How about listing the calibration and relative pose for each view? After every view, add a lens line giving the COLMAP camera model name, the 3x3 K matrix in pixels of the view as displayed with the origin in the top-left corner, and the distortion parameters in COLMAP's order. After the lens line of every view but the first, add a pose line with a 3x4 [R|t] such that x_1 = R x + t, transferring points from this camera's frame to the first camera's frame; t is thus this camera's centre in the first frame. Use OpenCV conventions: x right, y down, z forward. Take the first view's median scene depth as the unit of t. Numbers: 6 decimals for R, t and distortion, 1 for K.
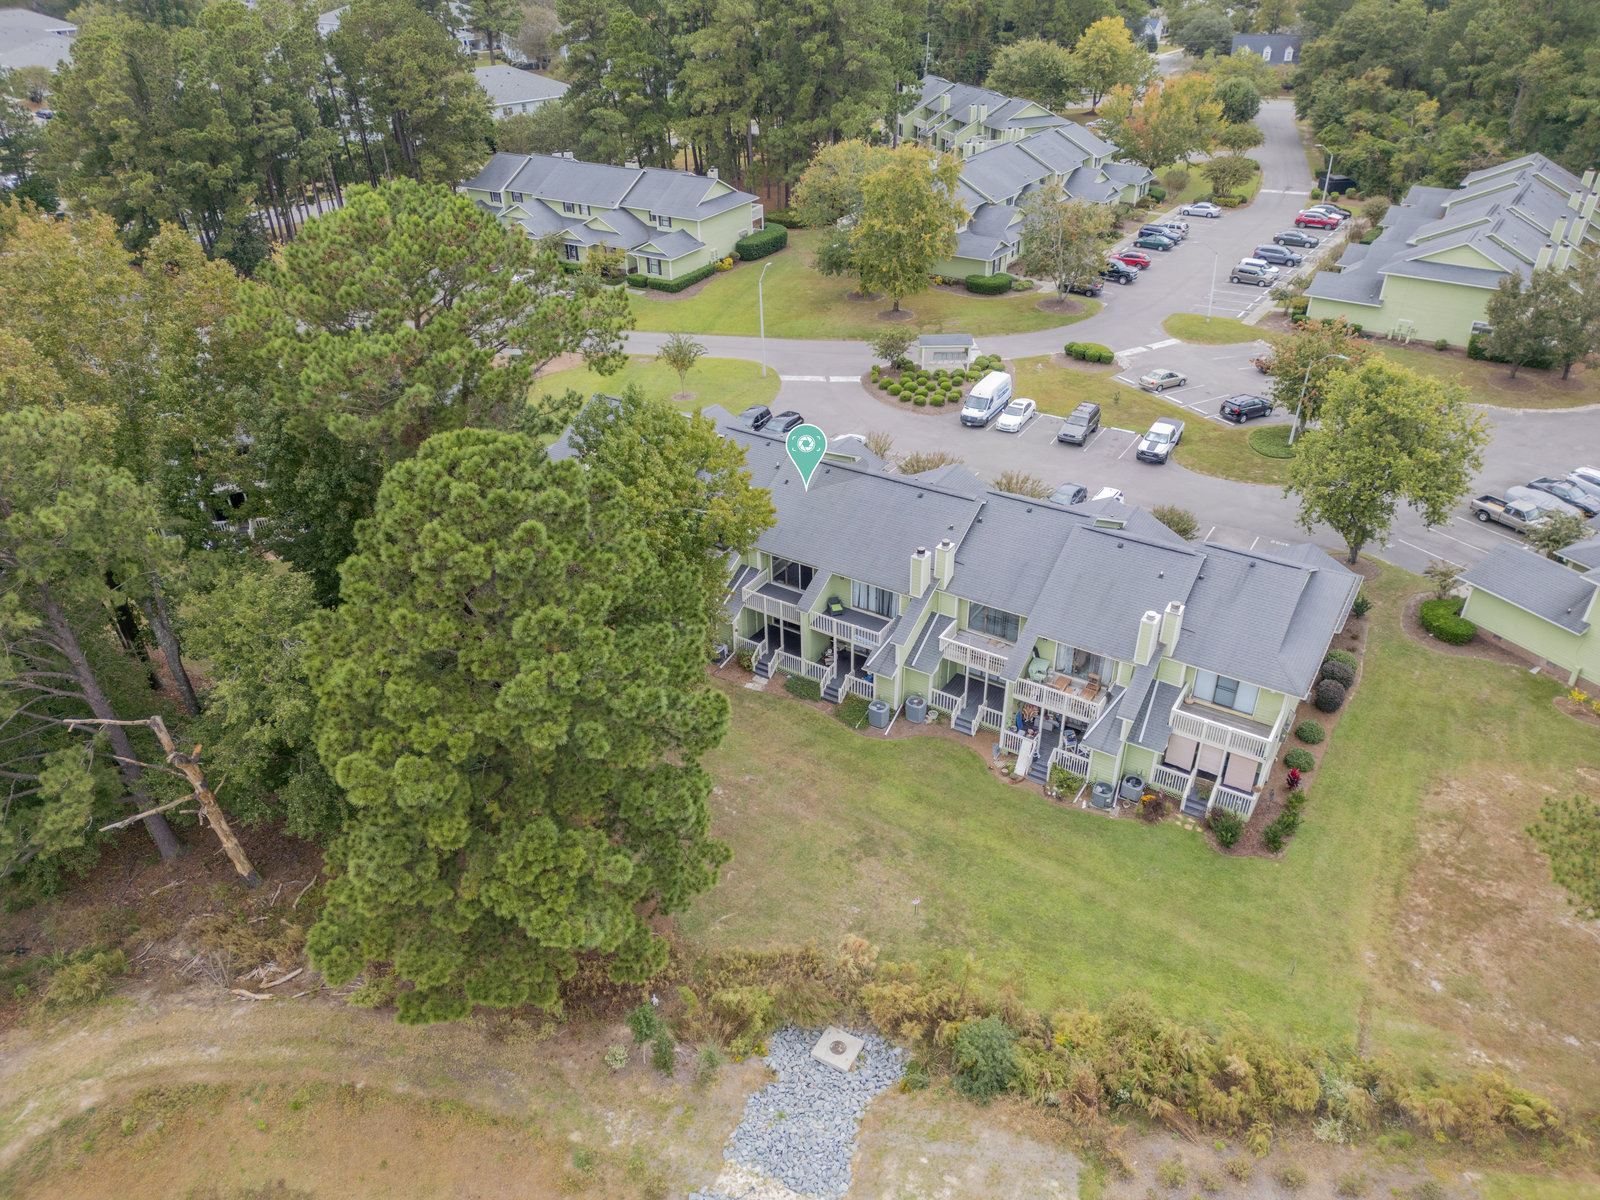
lens RADIAL K [[1139.0, 0, 798.3], [0, 1139.0, 596.2], [0, 0, 1]] dist [0.076519, -0.065624]
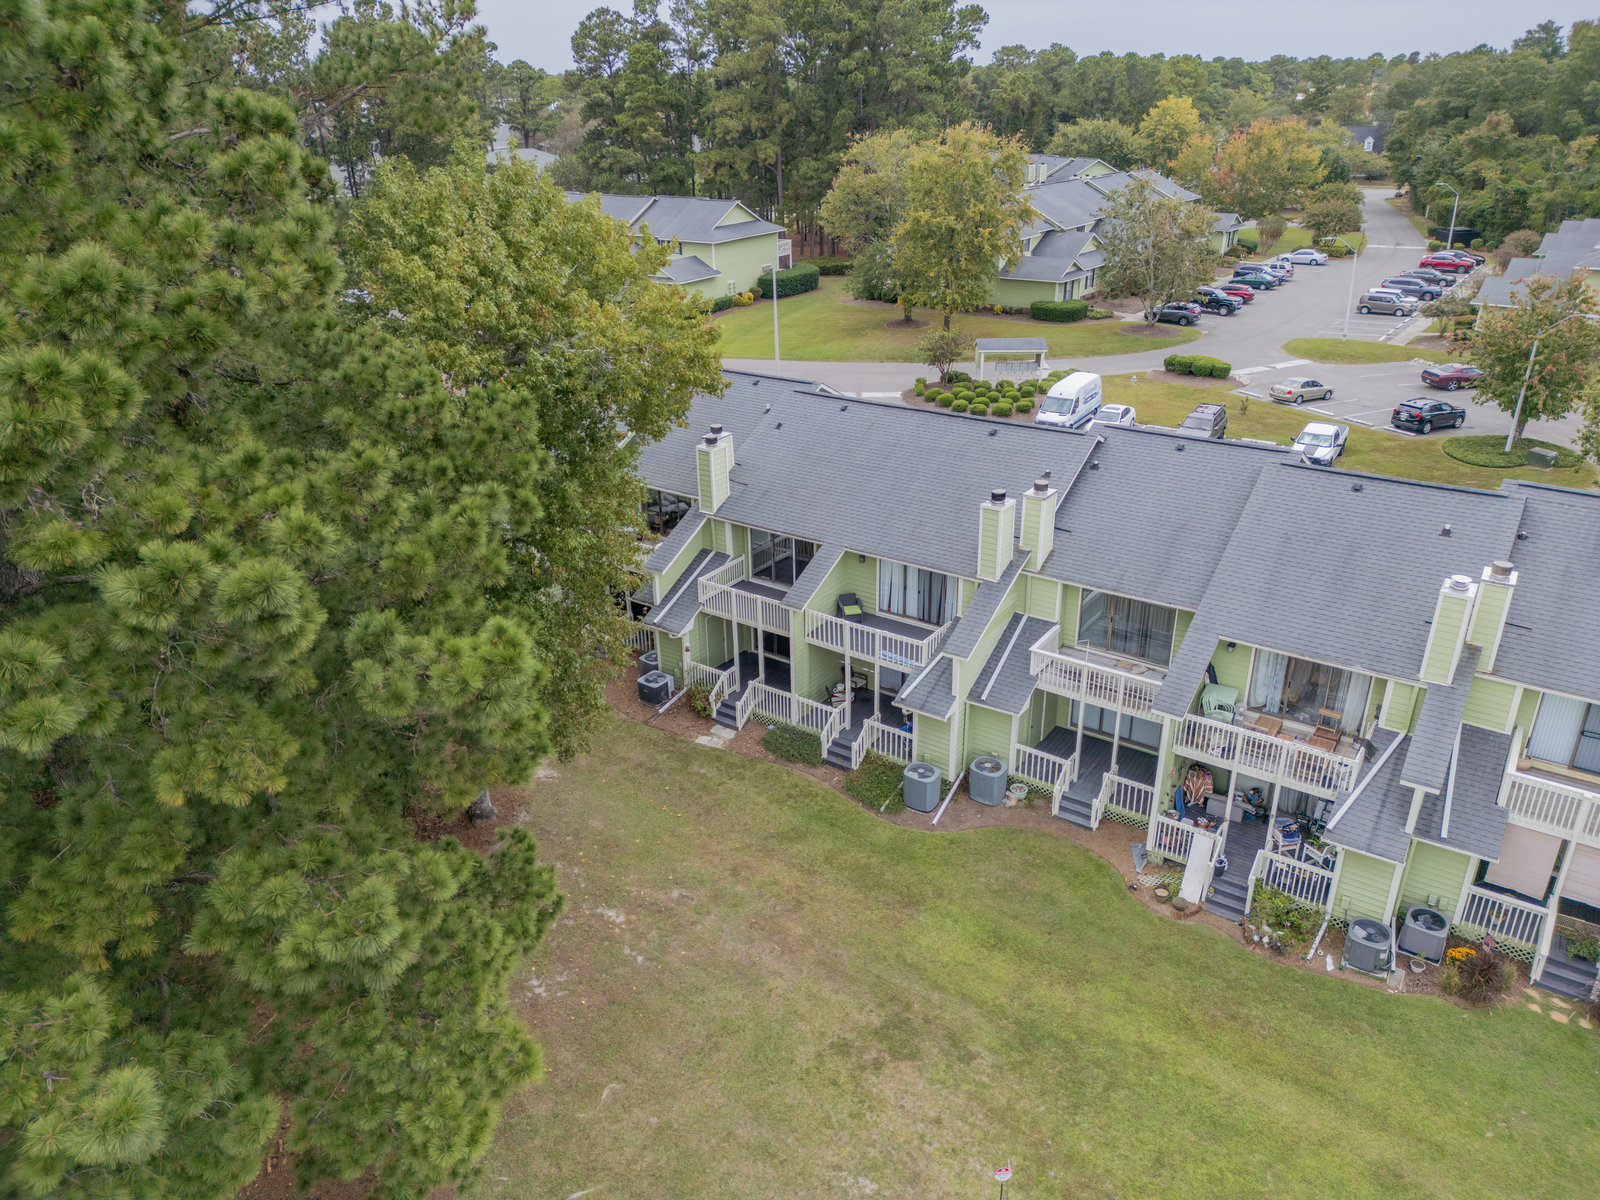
lens RADIAL K [[1139.0, 0, 798.3], [0, 1139.0, 596.2], [0, 0, 1]] dist [0.076519, -0.065624]
pose [[0.999094, 0.015653, -0.039579, 0.028874], [-0.020567, 0.991692, -0.126978, 0.078848], [0.037262, 0.127677, 0.991116, 0.403615]]
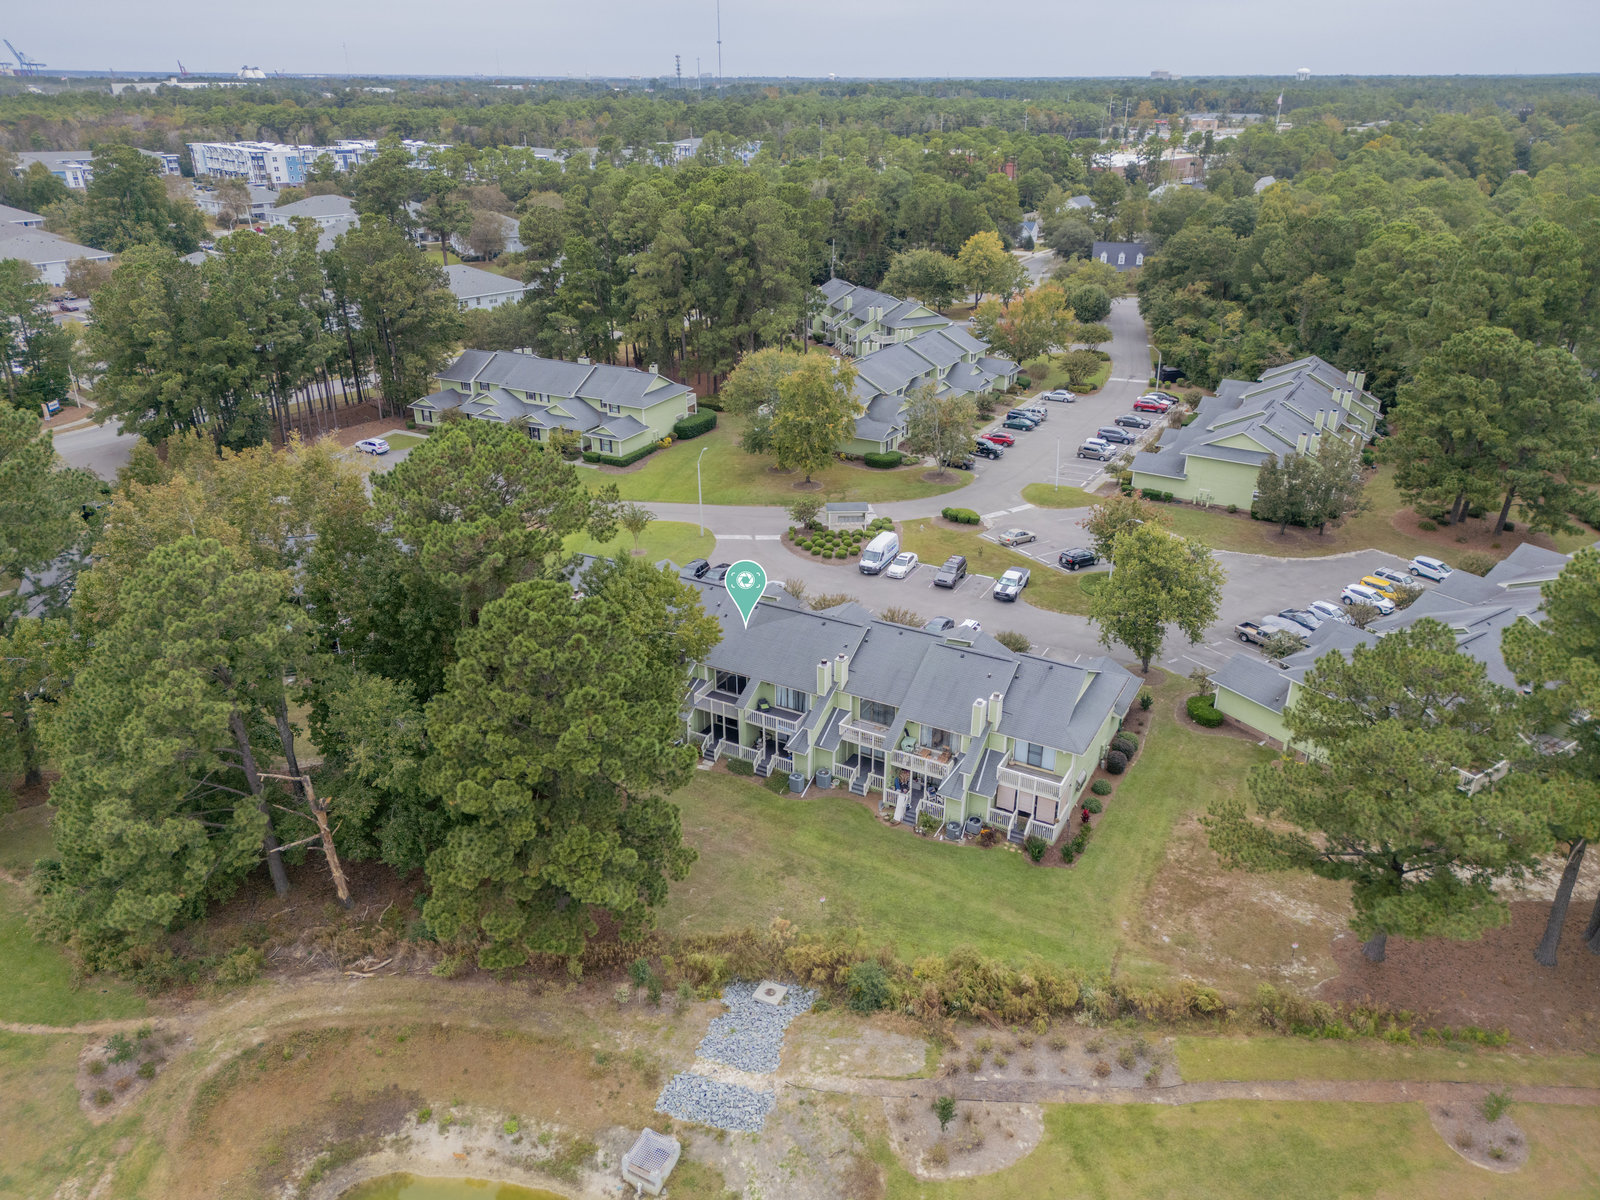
lens RADIAL K [[1154.5, 0, 801.1], [0, 1154.5, 596.9], [0, 0, 1]] dist [0.081790, -0.001945]
pose [[0.997567, -0.013159, 0.068456, -0.015288], [0.021869, 0.991522, -0.128087, 0.057518], [-0.066190, 0.129272, 0.989398, -0.384748]]
